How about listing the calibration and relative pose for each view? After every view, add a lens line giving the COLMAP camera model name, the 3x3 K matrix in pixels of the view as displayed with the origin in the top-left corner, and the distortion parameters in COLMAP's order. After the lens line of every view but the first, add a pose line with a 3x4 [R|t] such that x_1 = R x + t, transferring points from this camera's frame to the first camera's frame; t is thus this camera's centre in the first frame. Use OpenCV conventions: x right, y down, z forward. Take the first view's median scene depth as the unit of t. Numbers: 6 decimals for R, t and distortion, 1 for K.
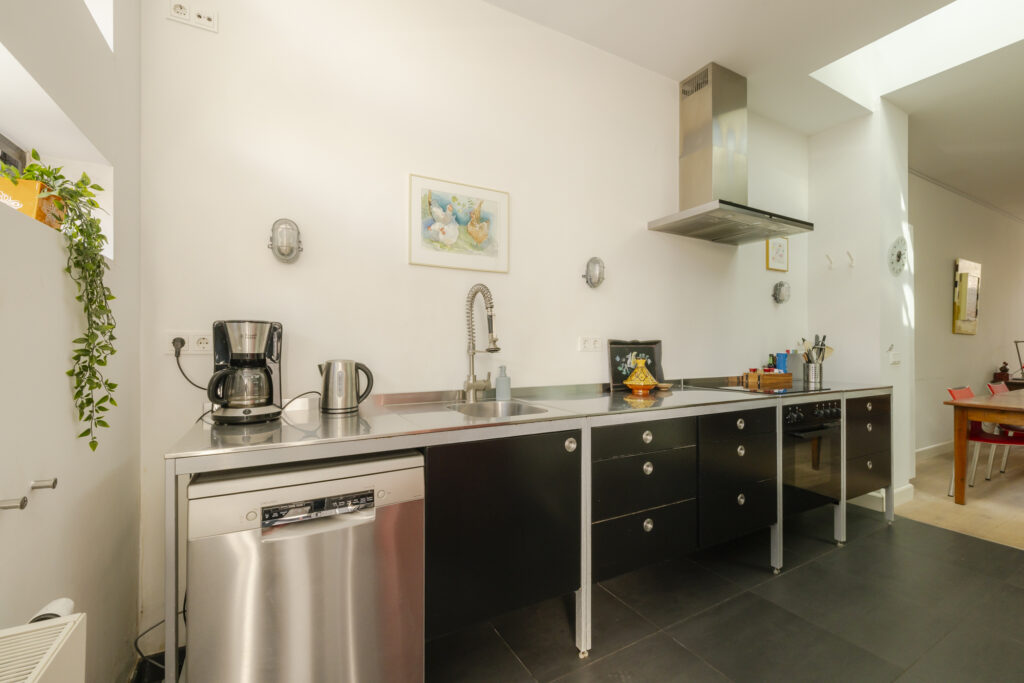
lens RADIAL K [[454.6, 0, 498.4], [0, 454.6, 344.2], [0, 0, 1]] dist [-0.001224, 0.001122]
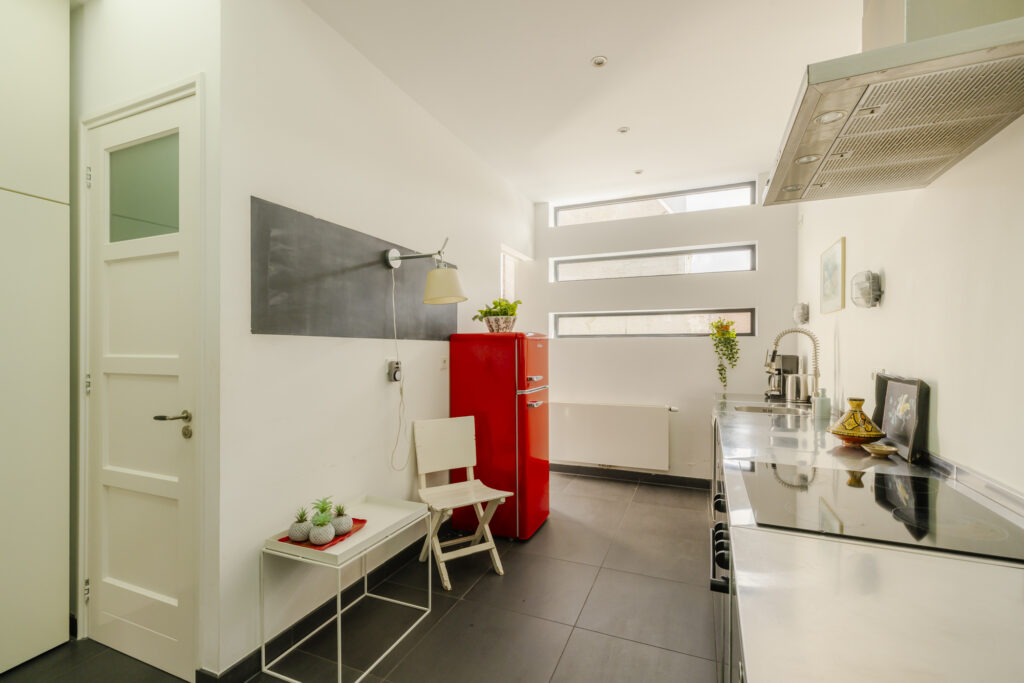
lens RADIAL K [[454.6, 0, 495.6], [0, 454.6, 349.0], [0, 0, 1]] dist [-0.001224, 0.001122]
pose [[-0.817073, -0.002380, -0.576529, 0.956678], [-0.004112, 0.999990, 0.001699, -0.038222], [0.576520, 0.003759, -0.817075, 0.998640]]
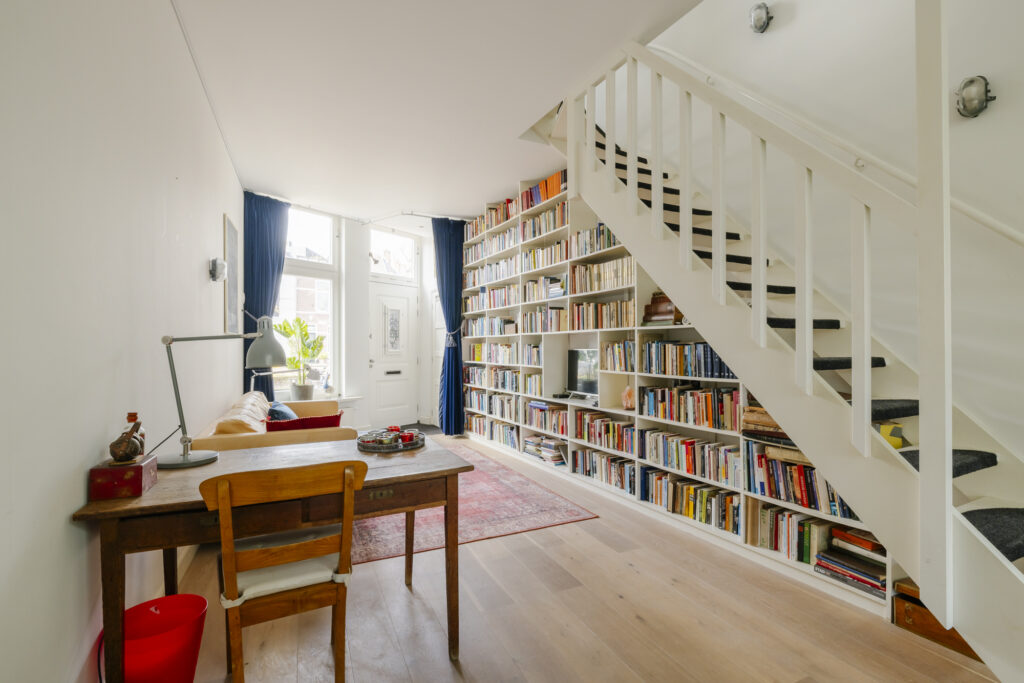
lens RADIAL K [[471.4, 0, 527.7], [0, 471.4, 347.0], [0, 0, 1]] dist [0.003385, -0.000243]
pose [[0.071991, 0.000960, 0.997405, 1.626865], [0.000425, 0.999999, -0.000994, 0.000690], [-0.997405, 0.000495, 0.071991, 1.425913]]
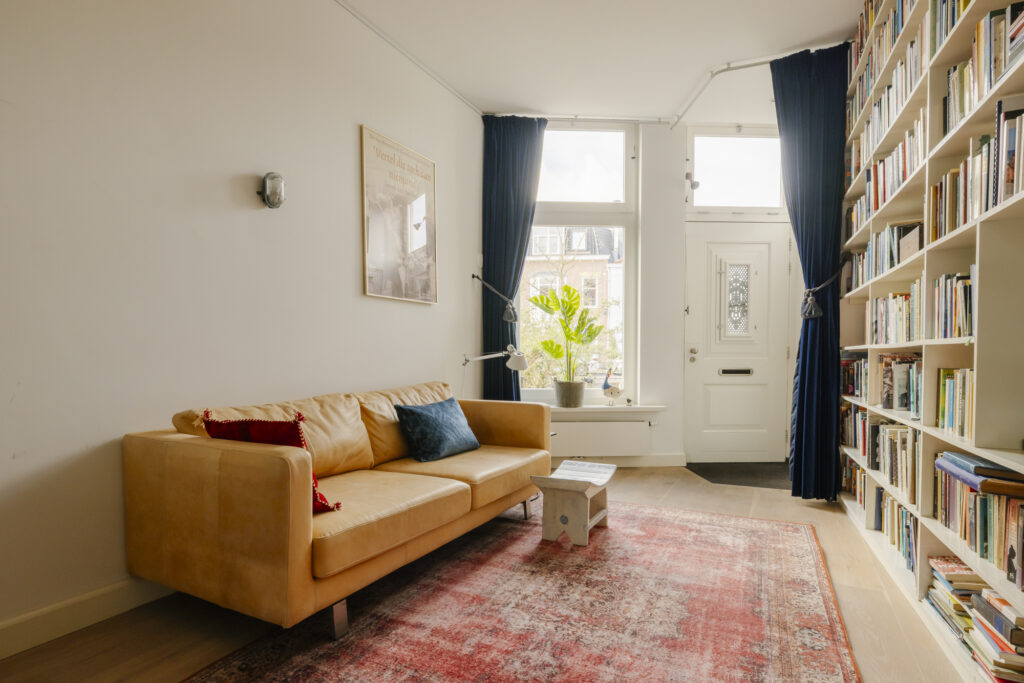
lens RADIAL K [[530.3, 0, 515.0], [0, 530.3, 376.0], [0, 0, 1]] dist [-0.011669, -0.000461]
pose [[0.834304, -0.022020, 0.550864, 2.503225], [0.000723, 0.999245, 0.038849, 0.076381], [-0.551303, -0.032014, 0.833690, 1.318610]]
